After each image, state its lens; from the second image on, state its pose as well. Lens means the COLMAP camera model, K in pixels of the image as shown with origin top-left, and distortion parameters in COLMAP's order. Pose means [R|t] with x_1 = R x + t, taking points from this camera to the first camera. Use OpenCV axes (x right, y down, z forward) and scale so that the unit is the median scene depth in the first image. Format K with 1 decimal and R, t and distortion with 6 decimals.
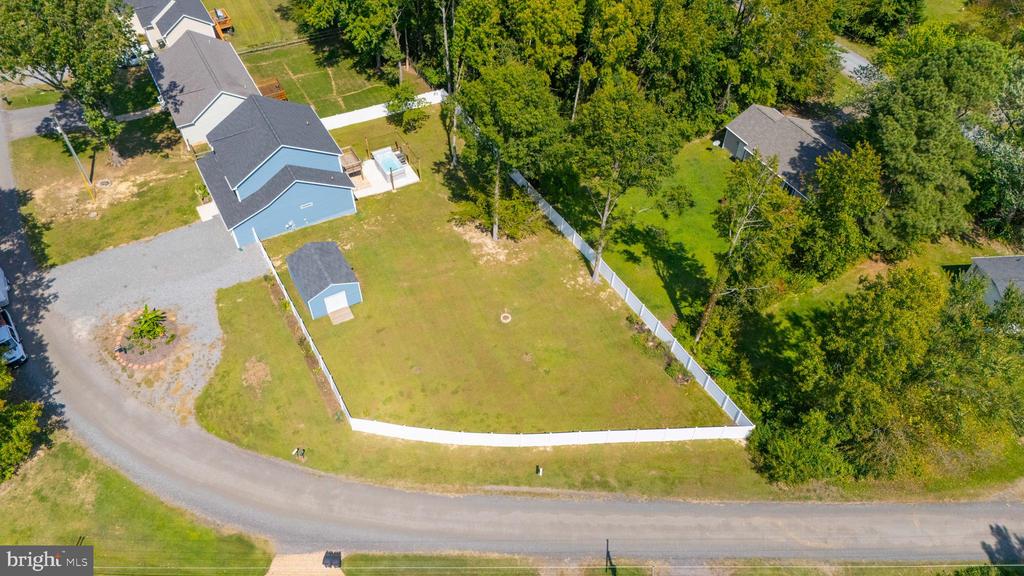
lens RADIAL K [[753.3, 0, 507.9], [0, 753.3, 285.8], [0, 0, 1]] dist [0.083277, -0.062538]
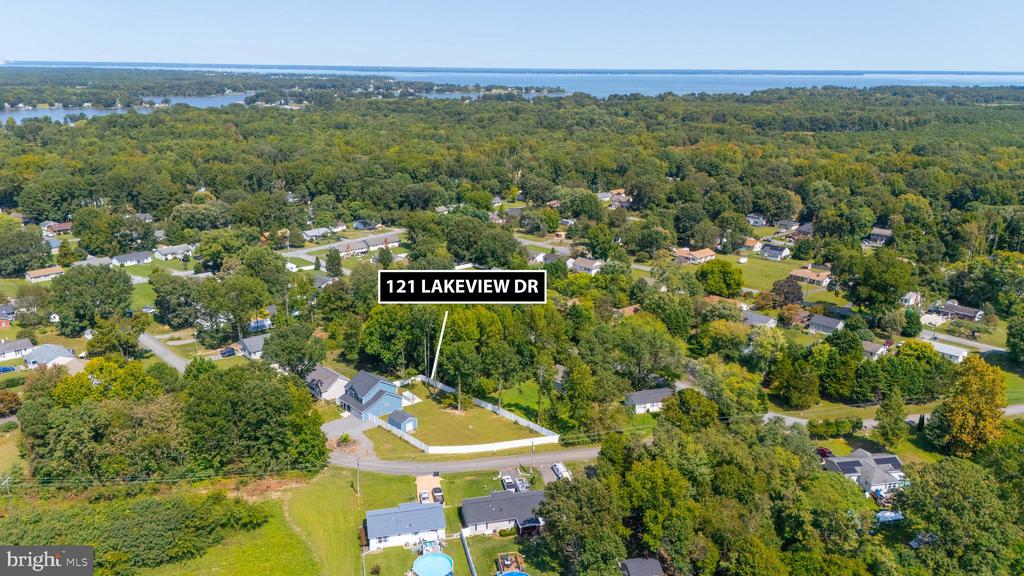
lens RADIAL K [[753.3, 0, 507.9], [0, 753.3, 285.8], [0, 0, 1]] dist [0.083277, -0.062538]
pose [[0.972132, -0.066506, 0.224805, -0.453197], [0.176704, 0.838039, -0.516204, 1.049506], [-0.154065, 0.541542, 0.826436, -1.560749]]
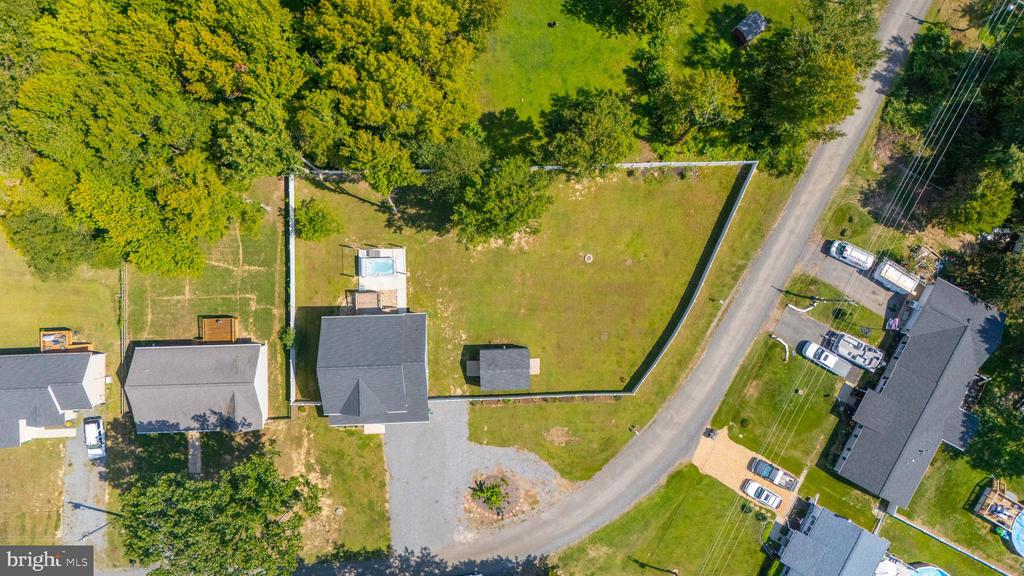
lens RADIAL K [[753.3, 0, 507.9], [0, 753.3, 285.8], [0, 0, 1]] dist [0.083277, -0.062538]
pose [[0.468820, -0.883288, -0.003298, -0.109318], [0.650114, 0.342527, 0.678253, -0.943634], [-0.597963, -0.320123, 0.734821, 0.084653]]
